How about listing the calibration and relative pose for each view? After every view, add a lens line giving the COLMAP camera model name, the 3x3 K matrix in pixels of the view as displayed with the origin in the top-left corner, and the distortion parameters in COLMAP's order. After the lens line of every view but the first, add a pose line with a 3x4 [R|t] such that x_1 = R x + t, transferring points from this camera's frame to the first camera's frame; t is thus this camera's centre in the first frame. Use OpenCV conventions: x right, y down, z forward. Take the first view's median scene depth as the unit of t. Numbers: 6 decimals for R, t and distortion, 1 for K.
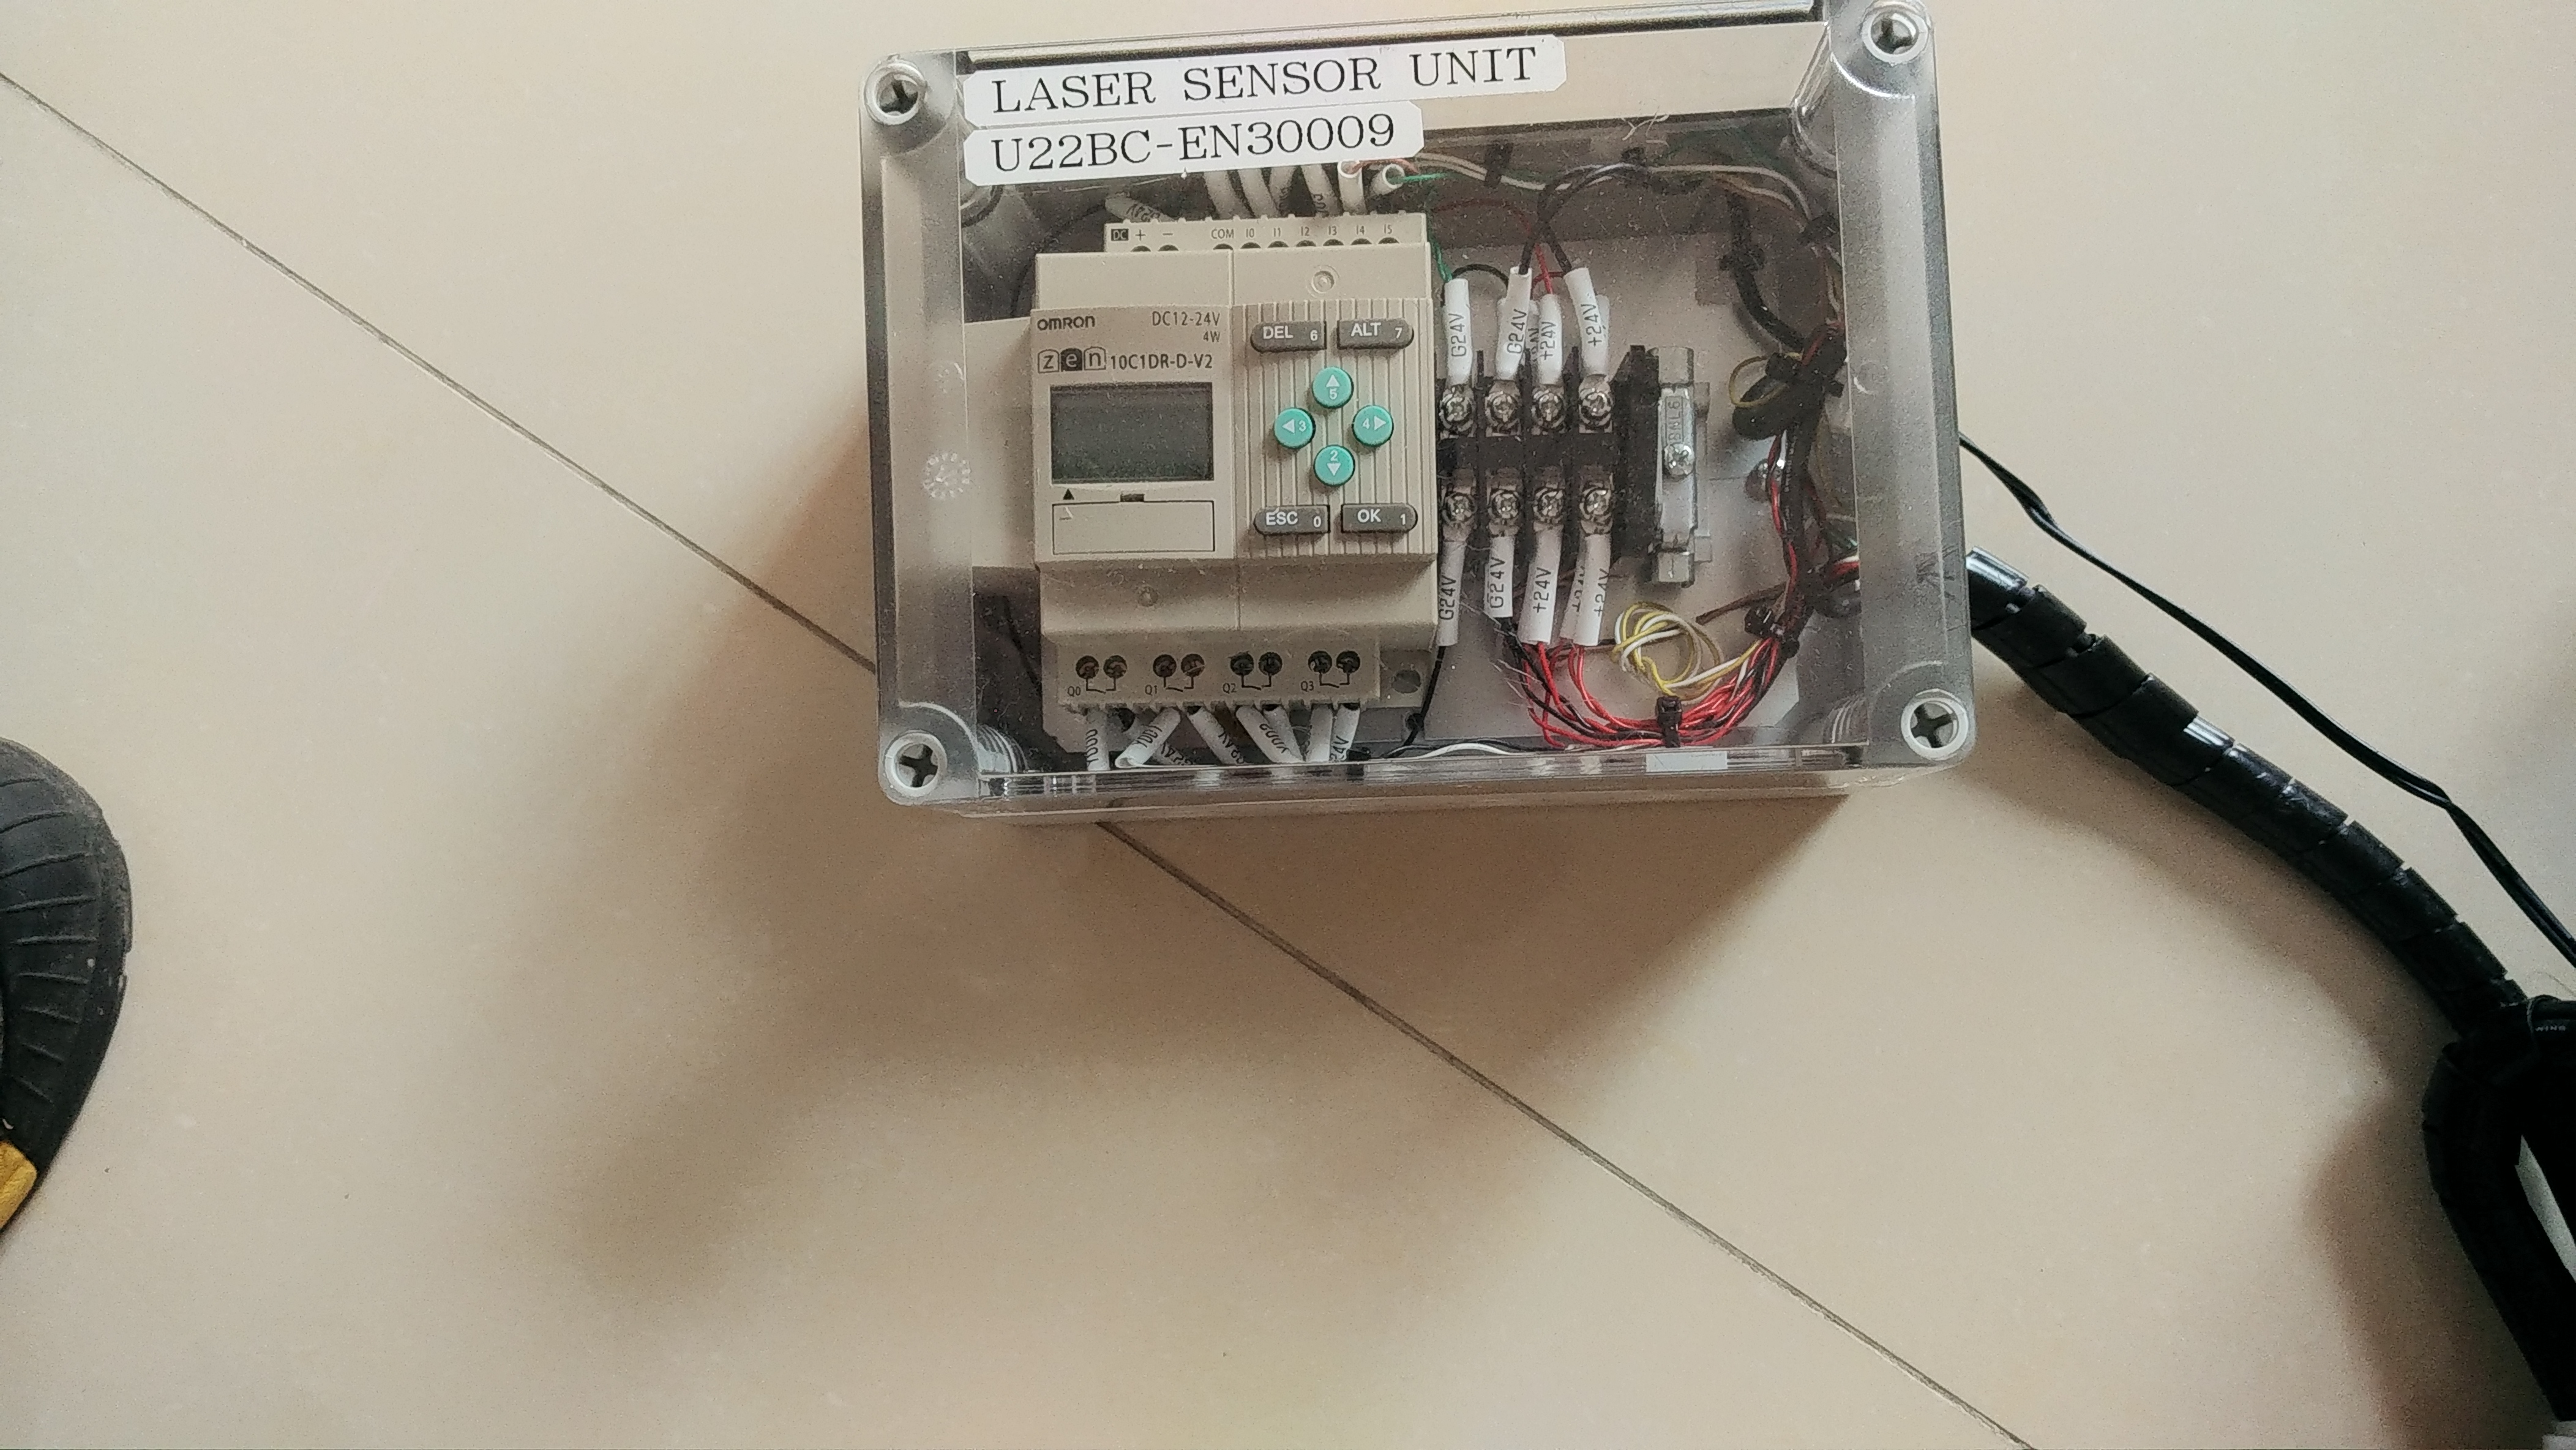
lens RADIAL K [[2216.1, 0, 1285.2], [0, 2216.1, 684.4], [0, 0, 1]] dist [0.147476, -0.415149]
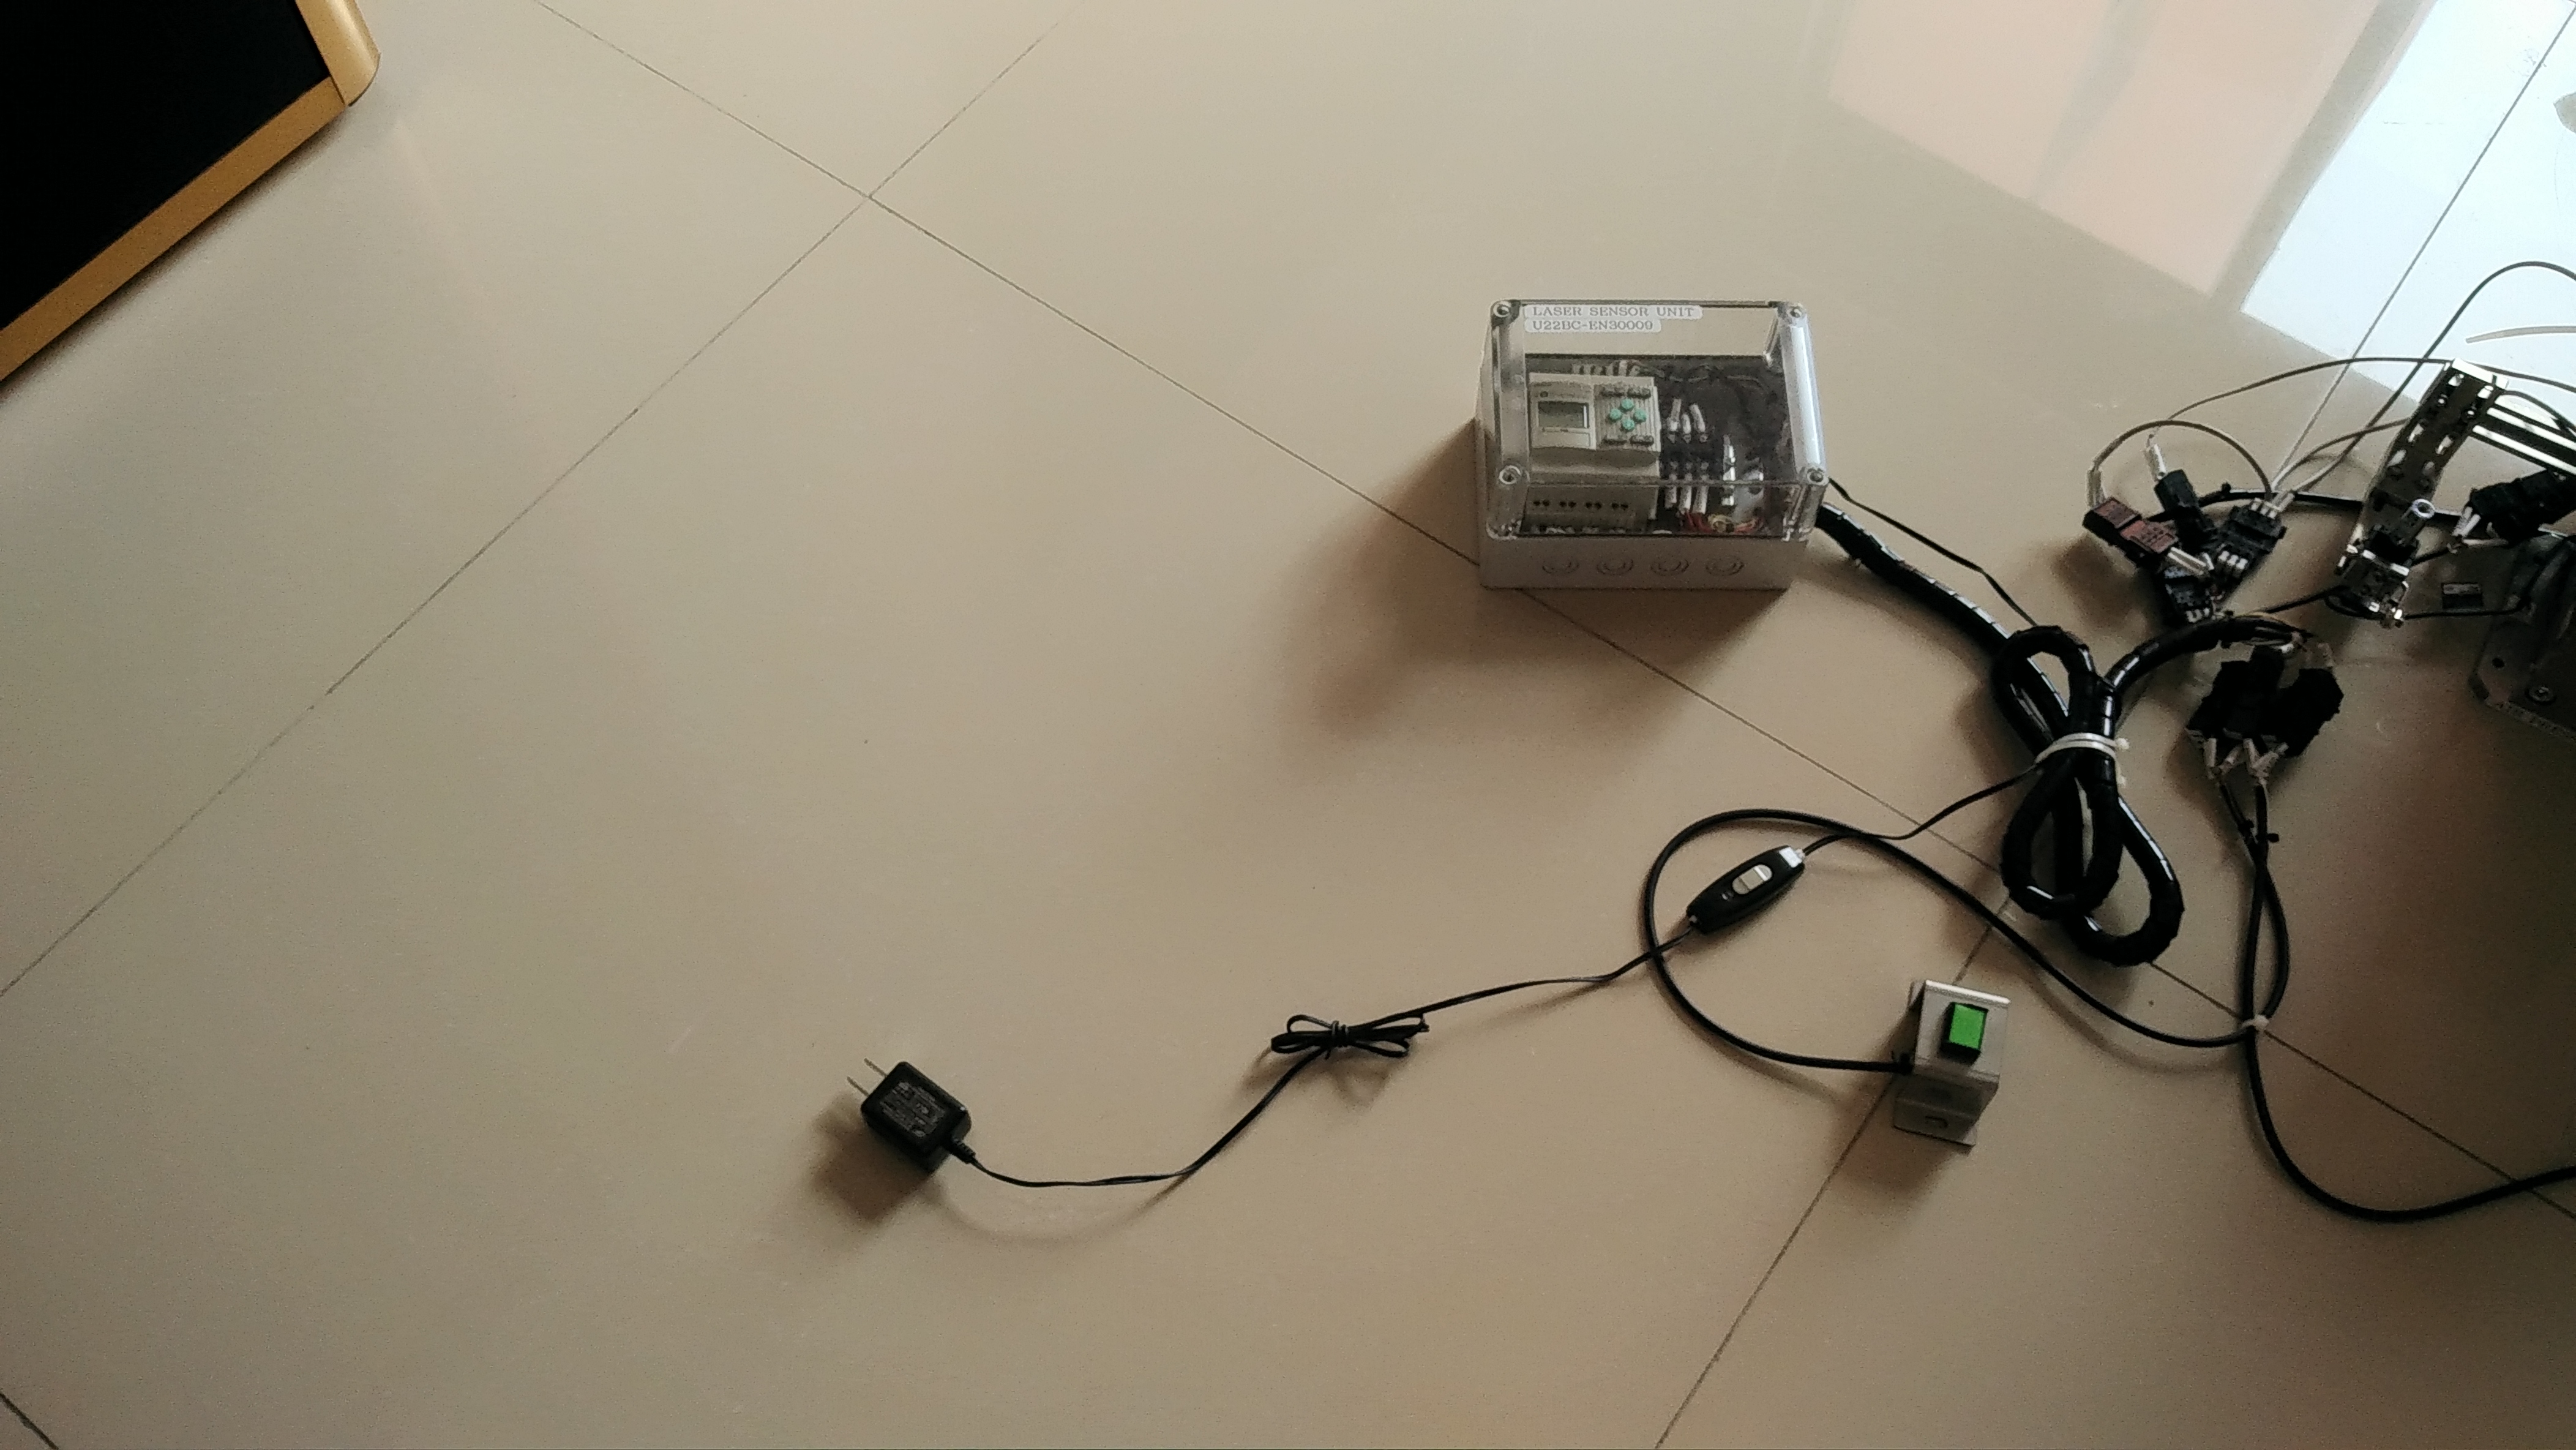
lens RADIAL K [[2276.1, 0, 1297.2], [0, 2276.1, 736.2], [0, 0, 1]] dist [0.070526, -0.228422]
pose [[0.995062, 0.080918, 0.057483, -0.590083], [-0.049228, 0.905214, -0.422094, 1.672935], [-0.086190, 0.417180, 0.904728, -1.694739]]
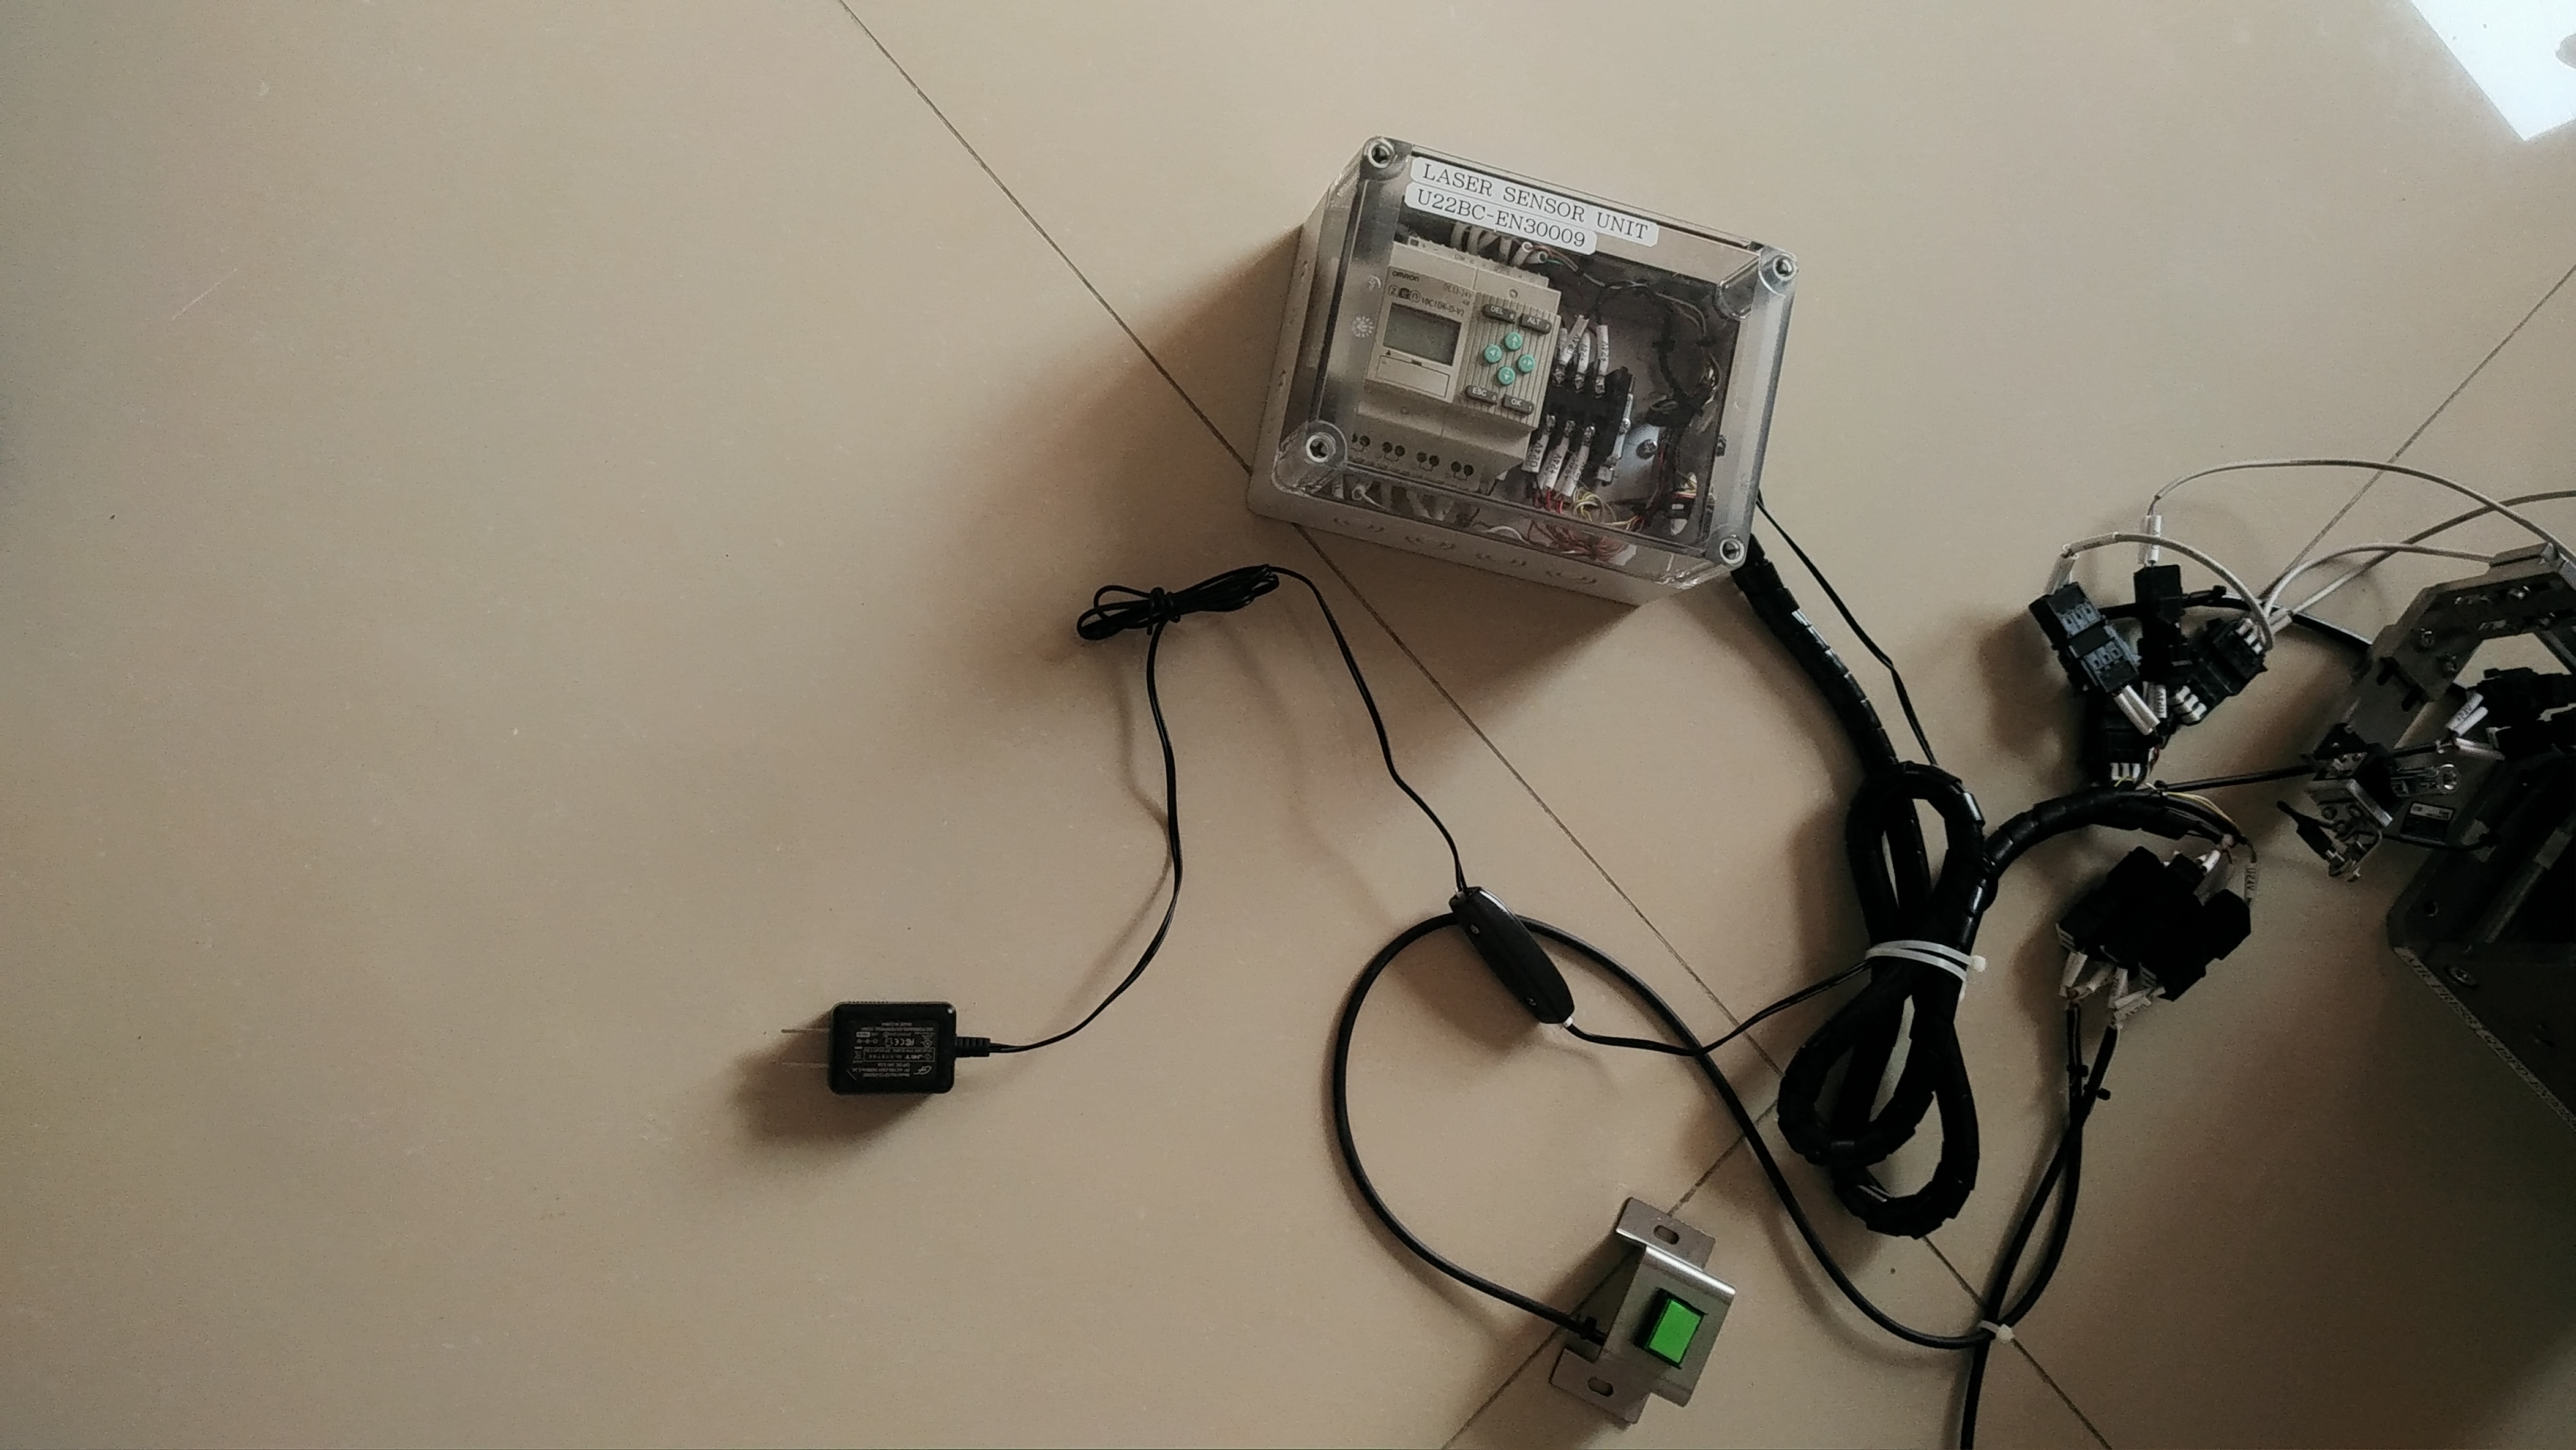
lens RADIAL K [[2276.1, 0, 1297.2], [0, 2276.1, 736.2], [0, 0, 1]] dist [0.070526, -0.228422]
pose [[0.926946, 0.253216, 0.276863, -0.689694], [-0.249528, 0.967122, -0.049093, 0.400233], [-0.280192, -0.023578, 0.959654, -1.092959]]
